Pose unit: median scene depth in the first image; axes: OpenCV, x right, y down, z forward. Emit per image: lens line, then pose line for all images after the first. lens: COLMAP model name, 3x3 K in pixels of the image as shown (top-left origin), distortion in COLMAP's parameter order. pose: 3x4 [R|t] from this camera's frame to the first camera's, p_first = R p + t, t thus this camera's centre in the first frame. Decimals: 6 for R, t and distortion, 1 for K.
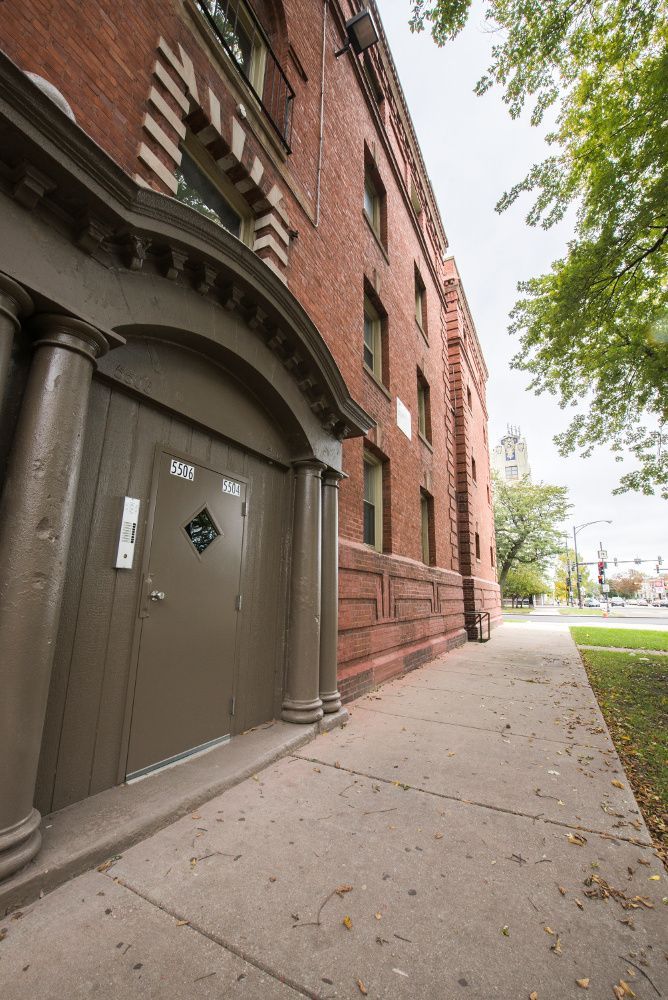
lens RADIAL K [[411.0, 0, 329.6], [0, 411.0, 504.3], [0, 0, 1]] dist [-0.018984, -0.001082]
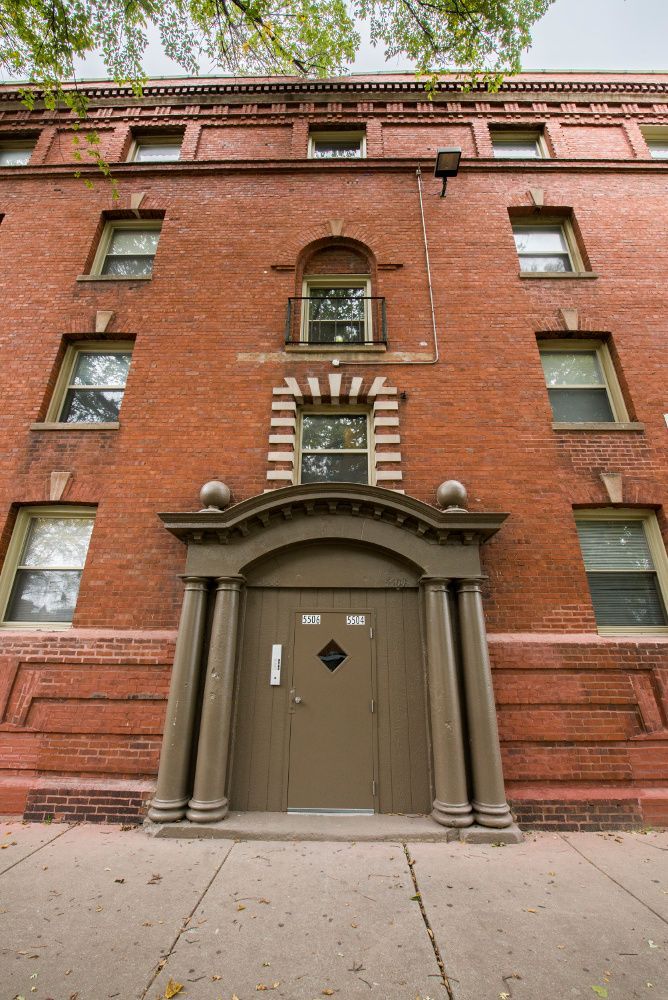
lens RADIAL K [[411.0, 0, 340.2], [0, 411.0, 508.2], [0, 0, 1]] dist [-0.018984, -0.001082]
pose [[0.458172, -0.327491, -0.826334, 1.085562], [0.191587, 0.944186, -0.267970, -0.036243], [0.867971, -0.035538, 0.495342, 0.262412]]
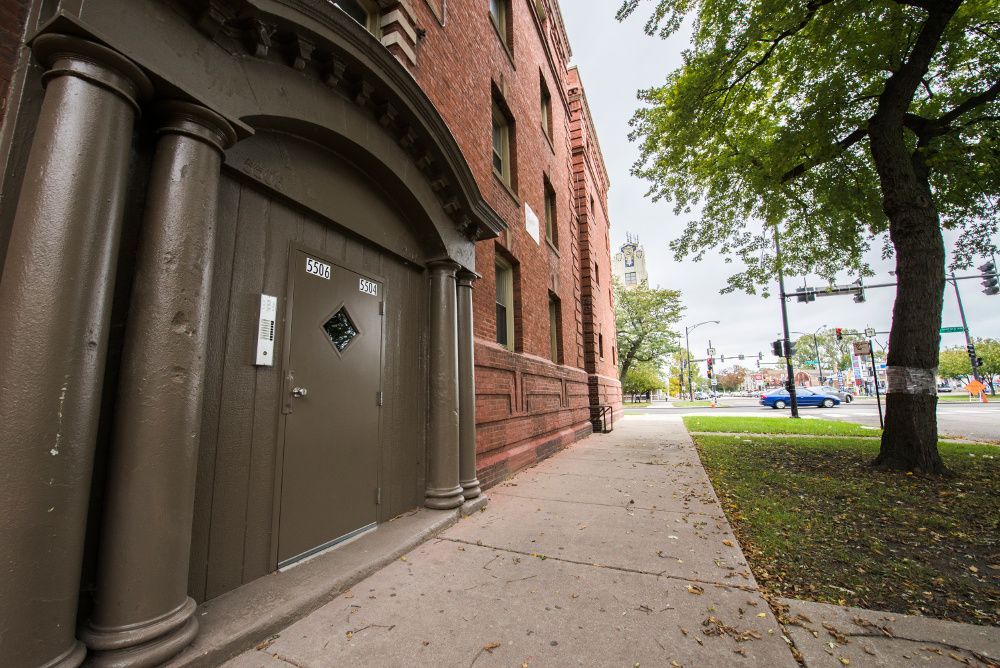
lens RADIAL K [[392.6, 0, 492.3], [0, 392.6, 335.2], [0, 0, 1]] dist [-0.019984, -0.001289]
pose [[0.996543, -0.027903, 0.078254, -0.012390], [0.023253, 0.997945, 0.059715, 0.028330], [-0.079759, -0.057689, 0.995143, 0.003218]]
